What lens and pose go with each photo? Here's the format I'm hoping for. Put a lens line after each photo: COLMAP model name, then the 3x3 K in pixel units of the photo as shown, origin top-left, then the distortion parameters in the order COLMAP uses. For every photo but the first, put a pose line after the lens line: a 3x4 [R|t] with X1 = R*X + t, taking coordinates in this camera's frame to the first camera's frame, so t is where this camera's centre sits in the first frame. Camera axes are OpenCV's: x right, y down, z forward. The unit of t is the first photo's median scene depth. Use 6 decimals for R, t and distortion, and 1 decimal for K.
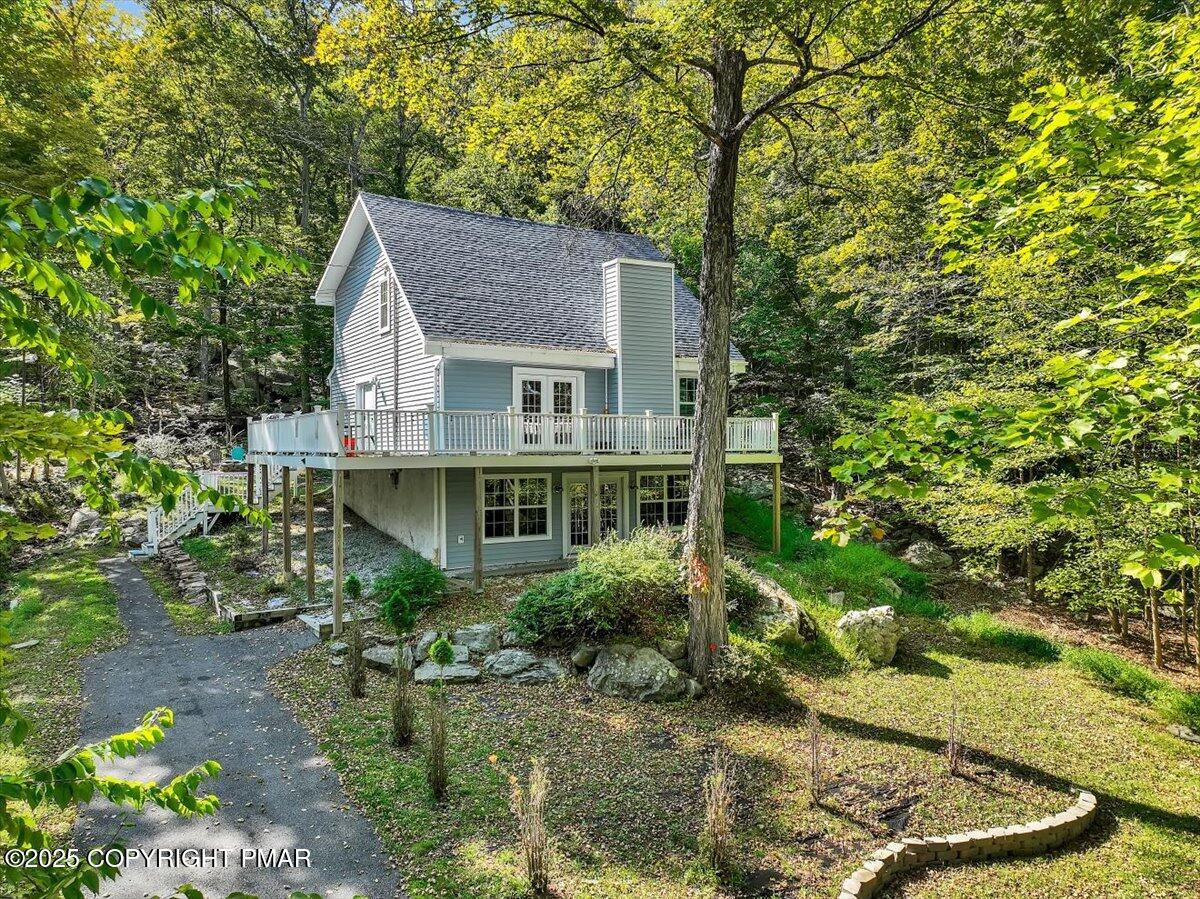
lens RADIAL K [[849.9, 0, 603.5], [0, 849.9, 455.8], [0, 0, 1]] dist [0.000555, 0.016406]
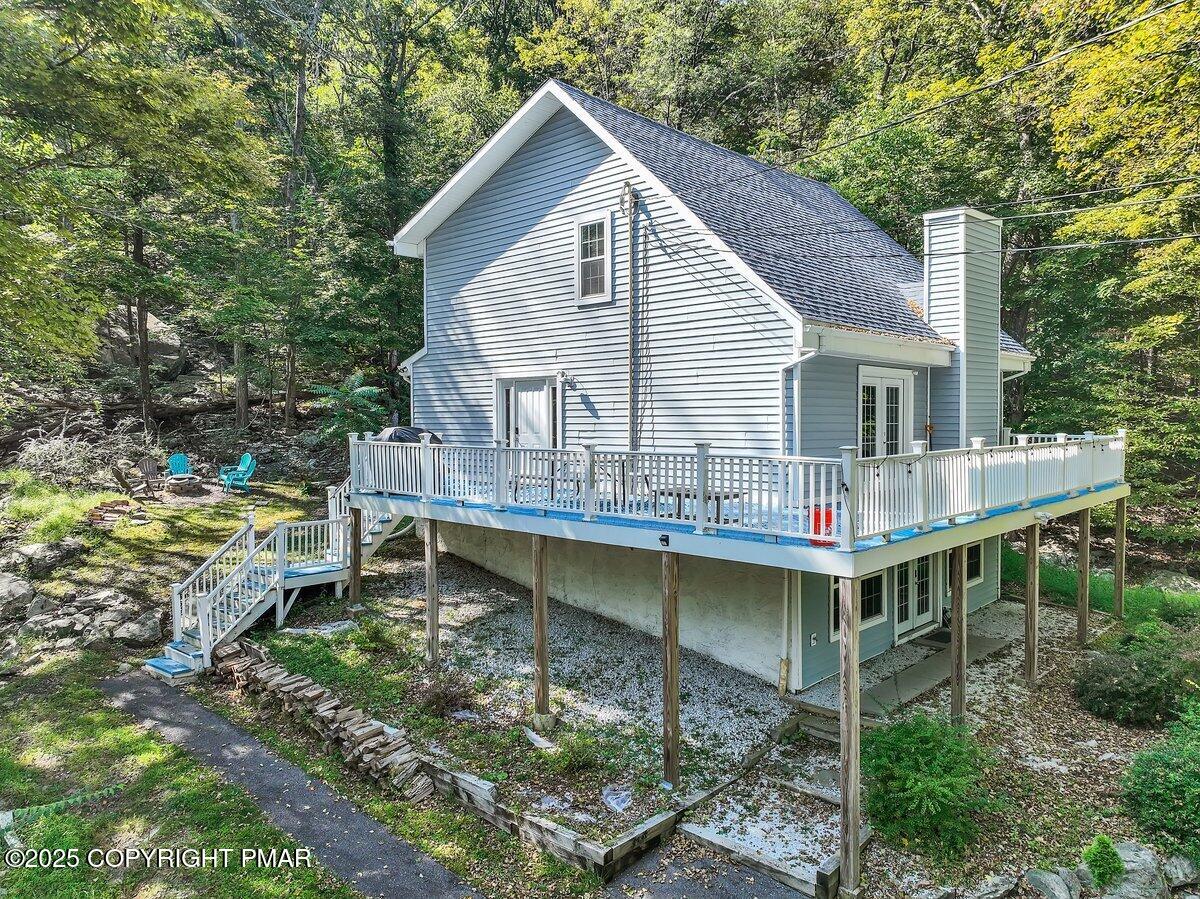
lens RADIAL K [[849.9, 0, 598.4], [0, 849.9, 449.7], [0, 0, 1]] dist [0.000555, 0.016406]
pose [[0.969708, -0.010197, 0.244053, -0.438475], [0.002670, 0.999511, 0.031153, -0.057975], [-0.244251, -0.029558, 0.969261, 0.395883]]
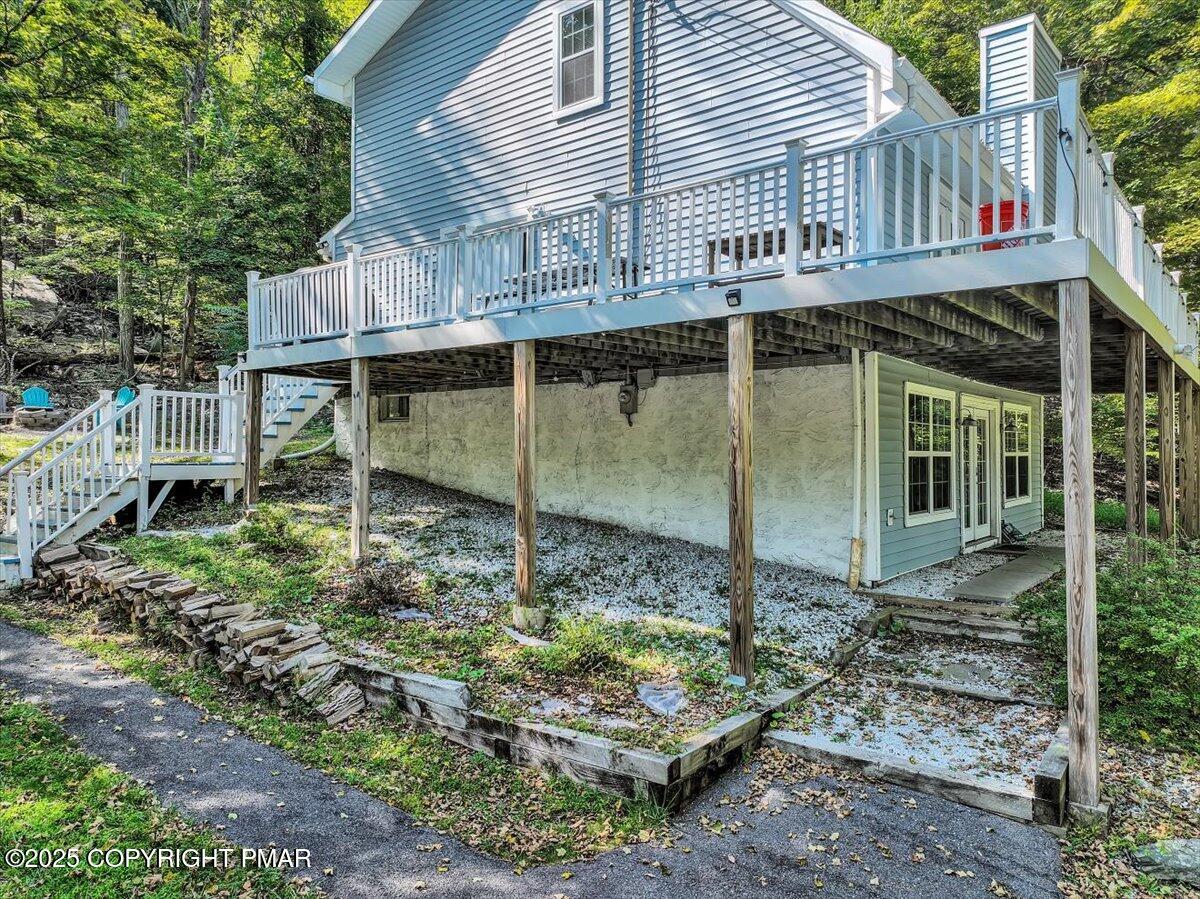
lens RADIAL K [[849.9, 0, 598.8], [0, 849.9, 446.1], [0, 0, 1]] dist [0.000555, 0.016406]
pose [[0.943005, 0.008953, 0.332658, -0.436376], [-0.003116, 0.999832, -0.018074, 0.063126], [-0.332764, 0.016008, 0.942874, 0.564732]]
